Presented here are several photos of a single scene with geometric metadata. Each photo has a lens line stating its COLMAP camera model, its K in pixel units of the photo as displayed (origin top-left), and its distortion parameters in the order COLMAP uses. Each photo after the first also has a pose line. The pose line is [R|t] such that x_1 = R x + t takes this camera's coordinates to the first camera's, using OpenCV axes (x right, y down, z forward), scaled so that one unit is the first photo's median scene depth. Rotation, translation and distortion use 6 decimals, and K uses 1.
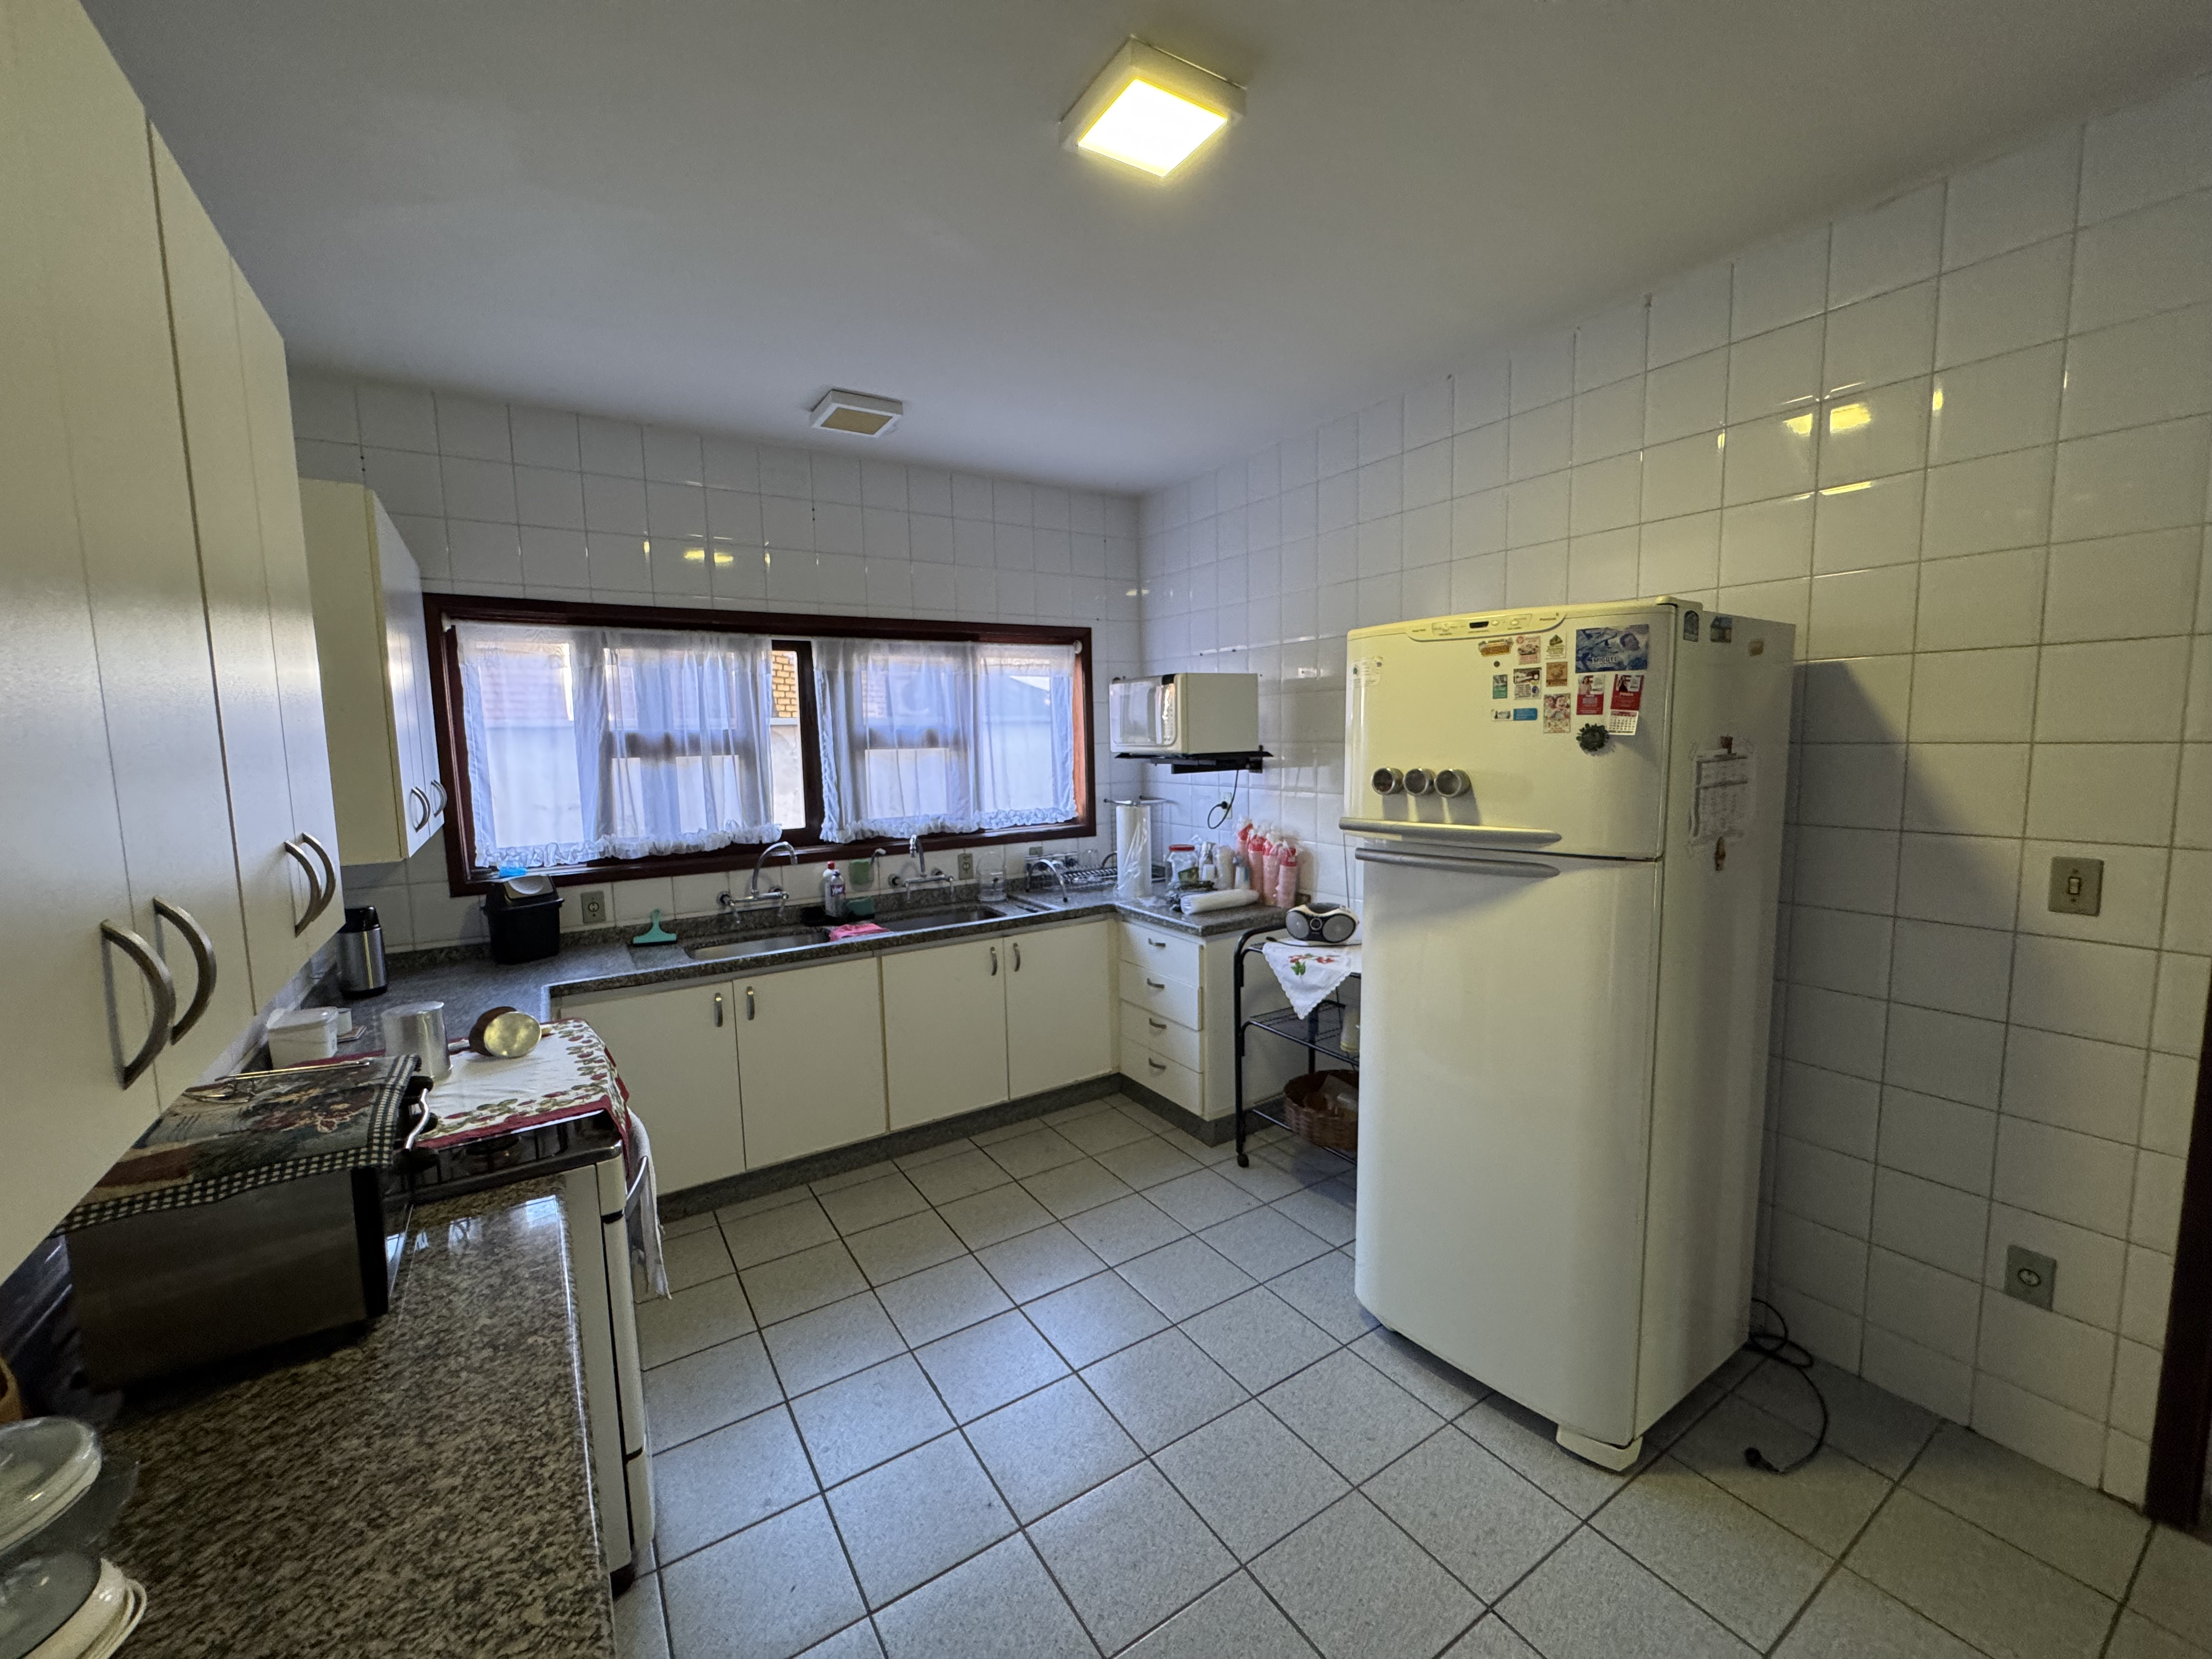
lens RADIAL K [[884.4, 0, 1104.6], [0, 884.4, 826.8], [0, 0, 1]] dist [-0.005583, 0.000721]
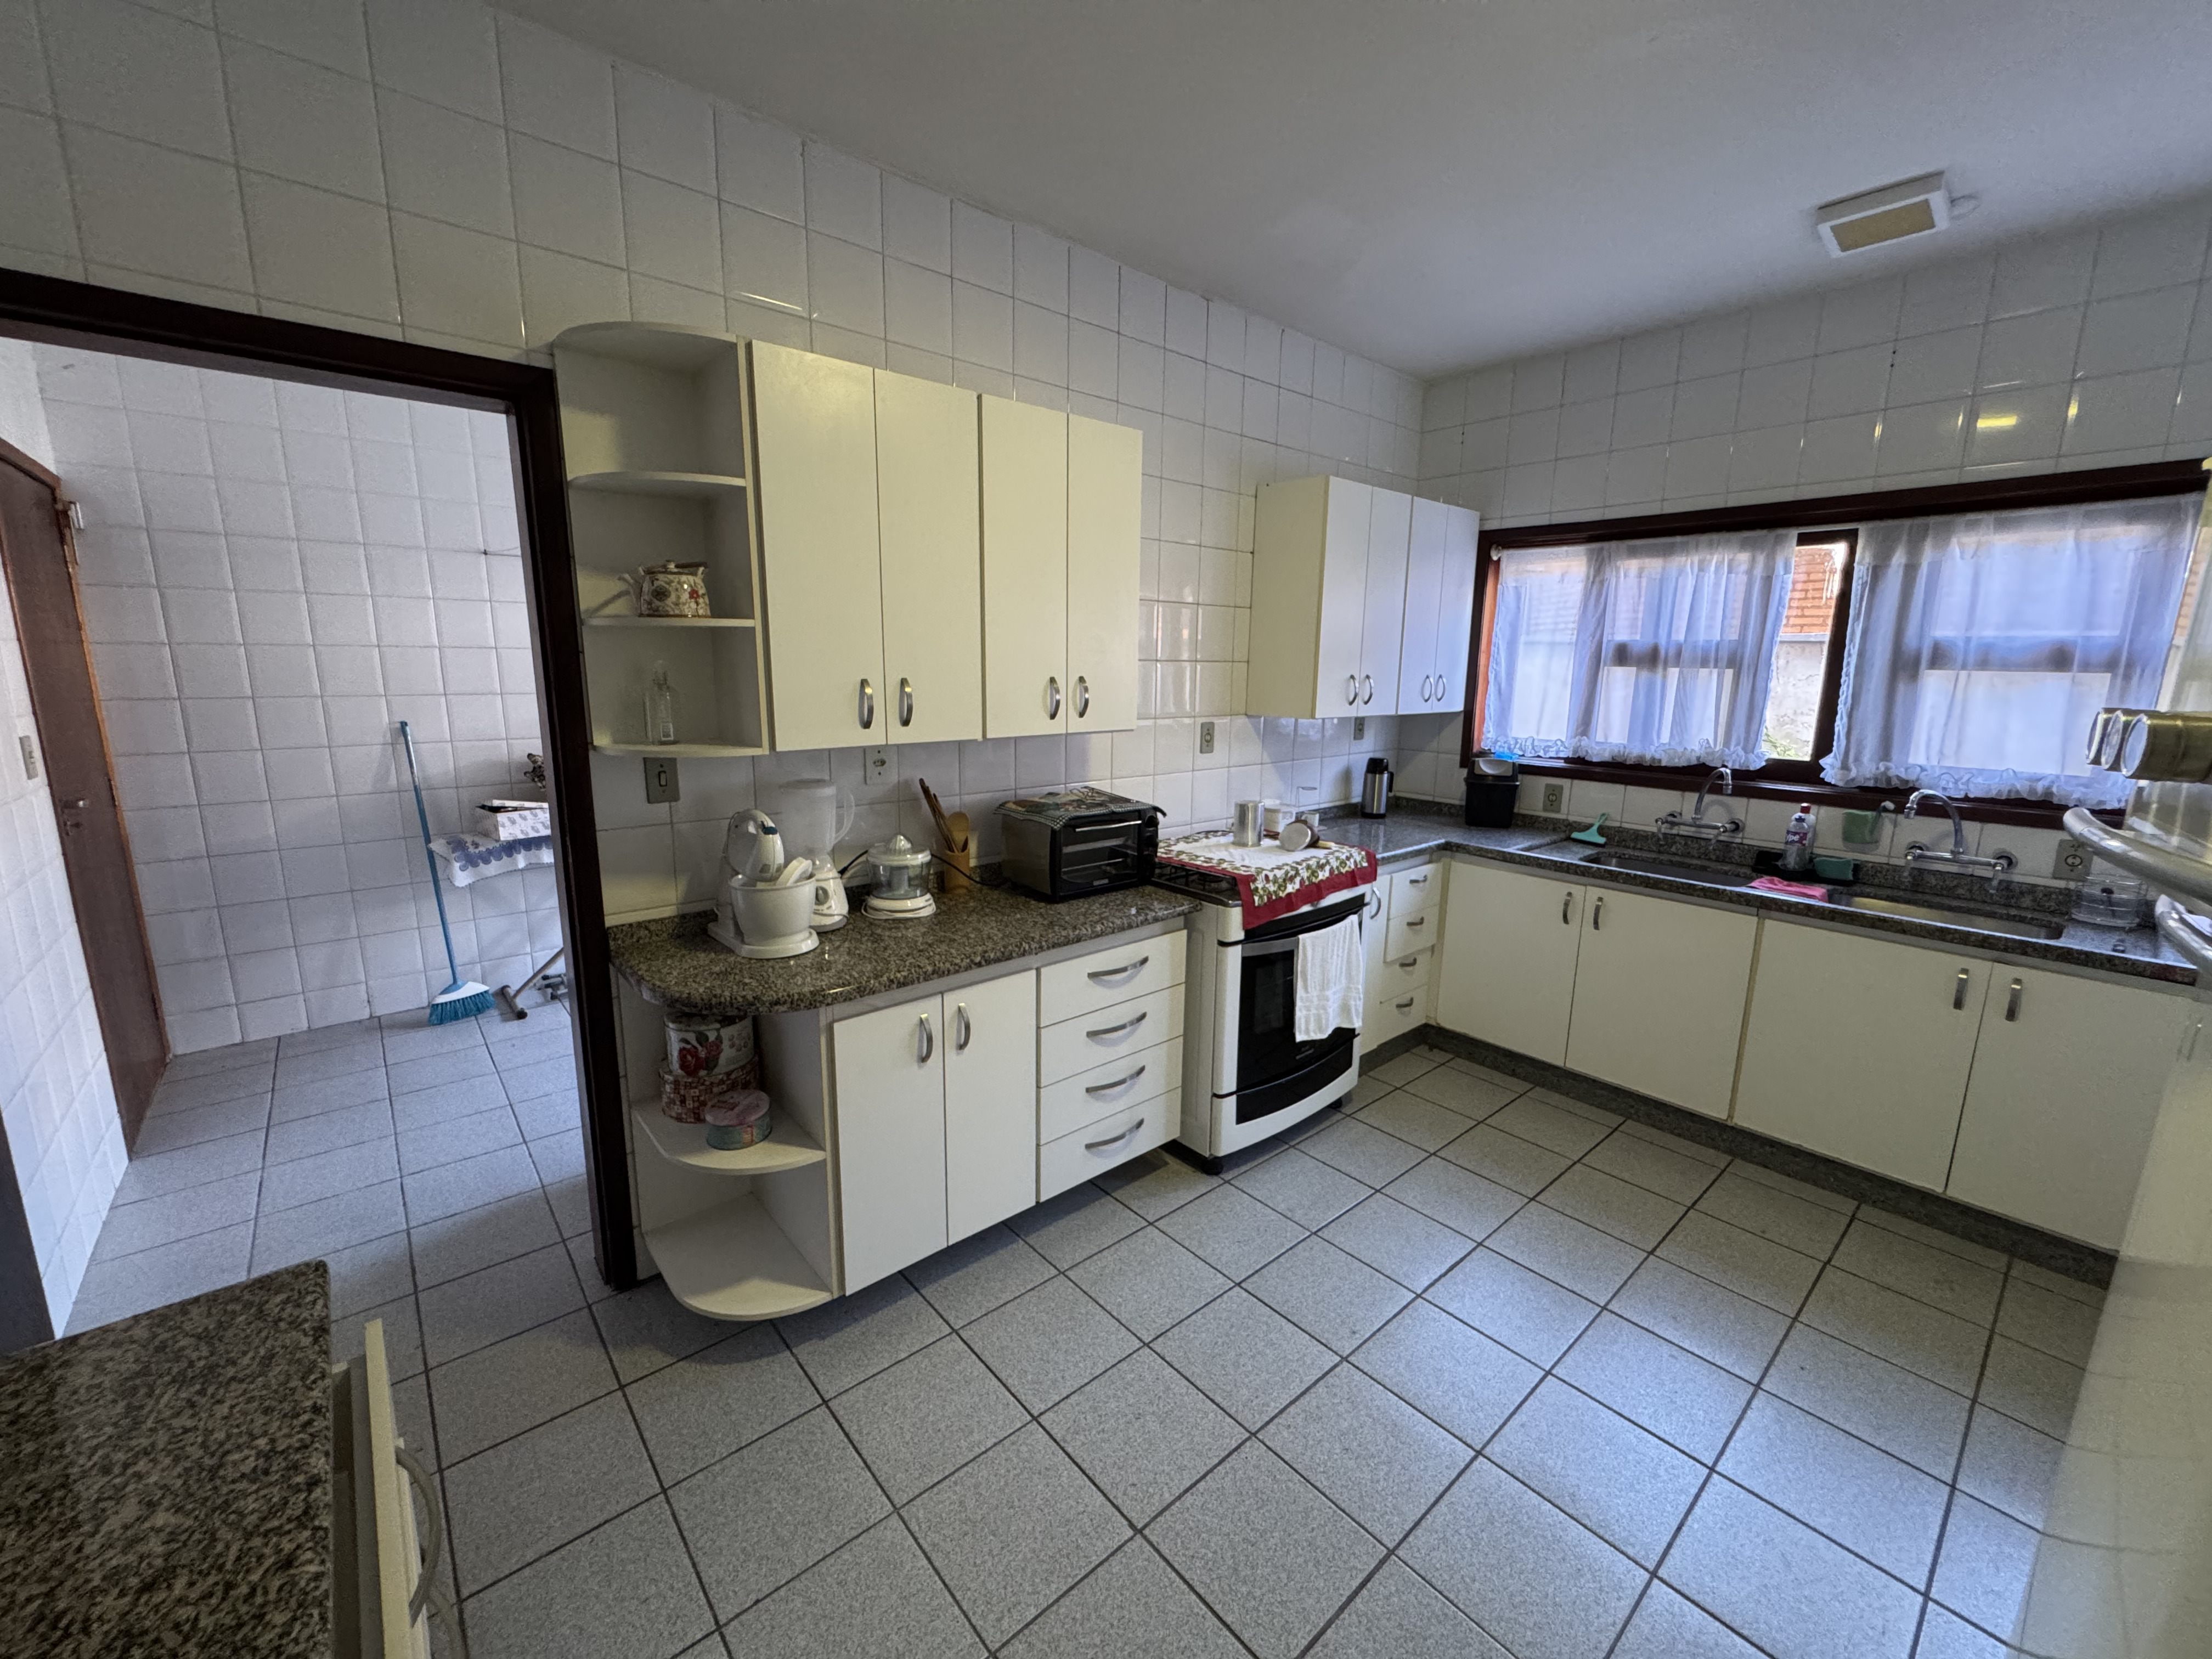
lens RADIAL K [[884.4, 0, 1104.6], [0, 884.4, 826.8], [0, 0, 1]] dist [-0.005583, 0.000721]
pose [[0.134242, 0.206163, -0.969266, 0.440389], [-0.121586, 0.974155, 0.190364, -0.018294], [0.983461, 0.092295, 0.155839, 0.255141]]
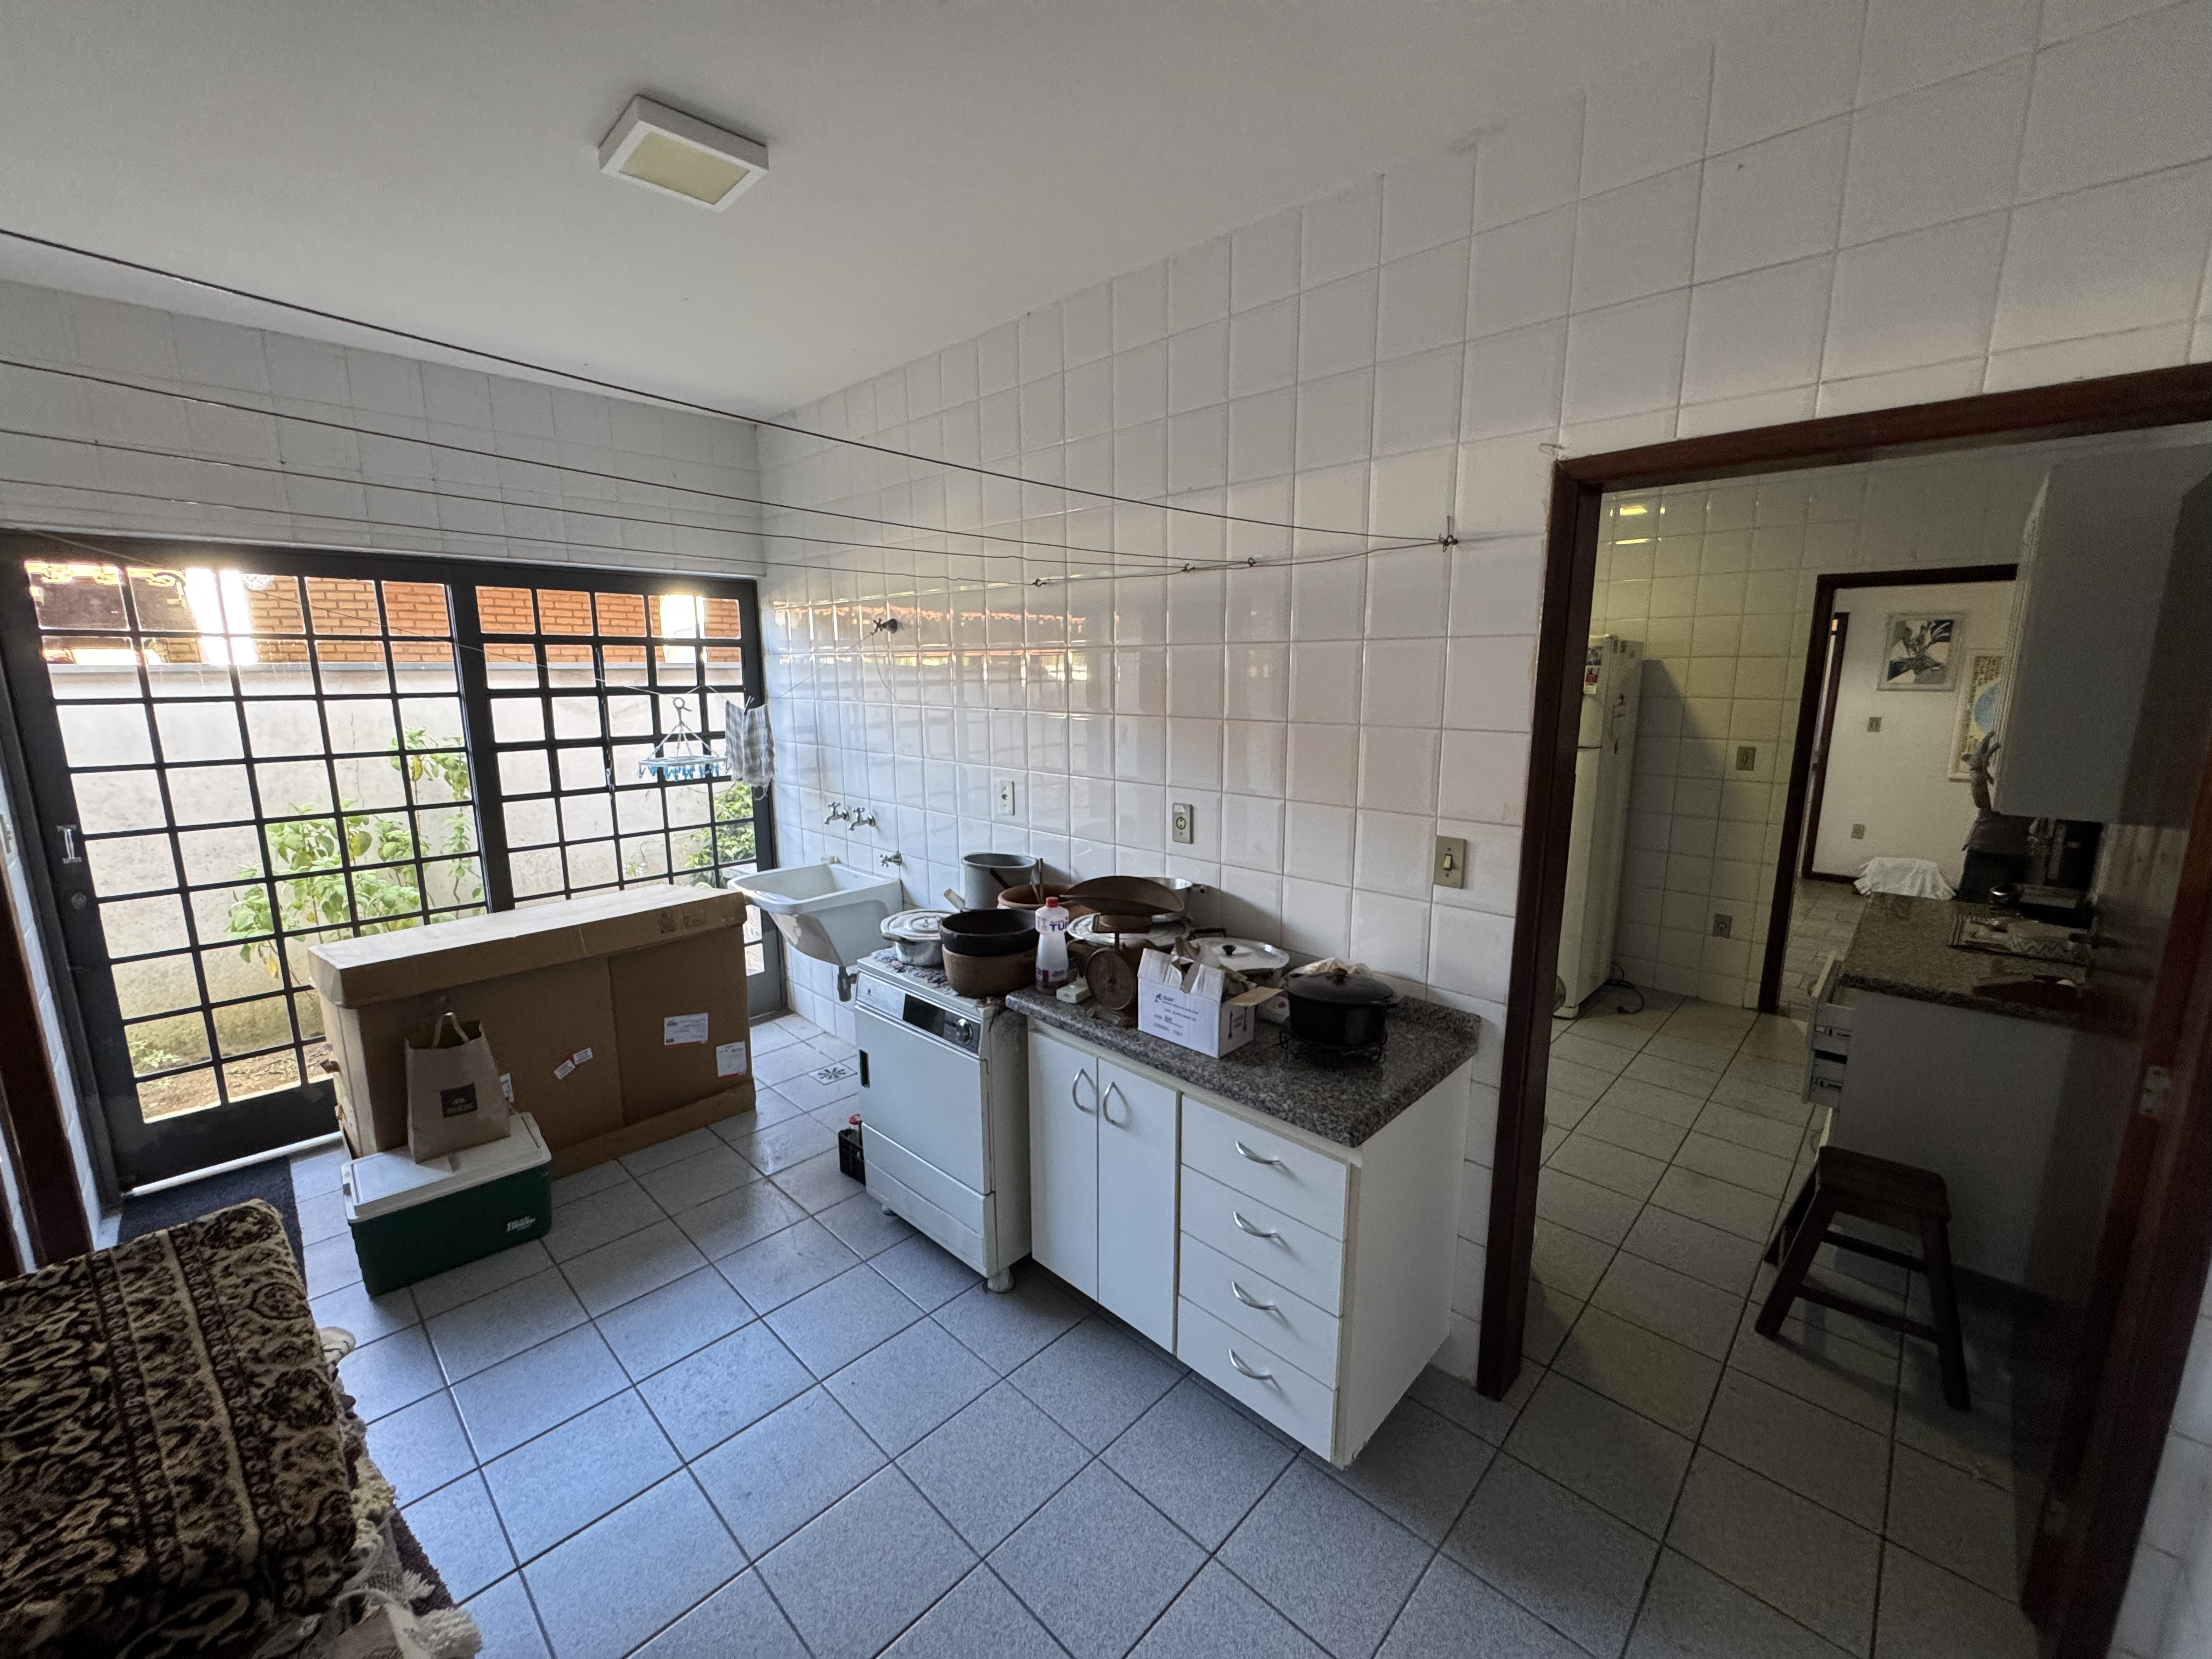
lens RADIAL K [[884.4, 0, 1104.6], [0, 884.4, 826.8], [0, 0, 1]] dist [-0.005583, 0.000721]
pose [[0.974229, -0.022104, 0.224477, -0.629956], [0.006286, 0.997461, 0.070935, 0.038718], [-0.225475, -0.067696, 0.971894, -0.527339]]
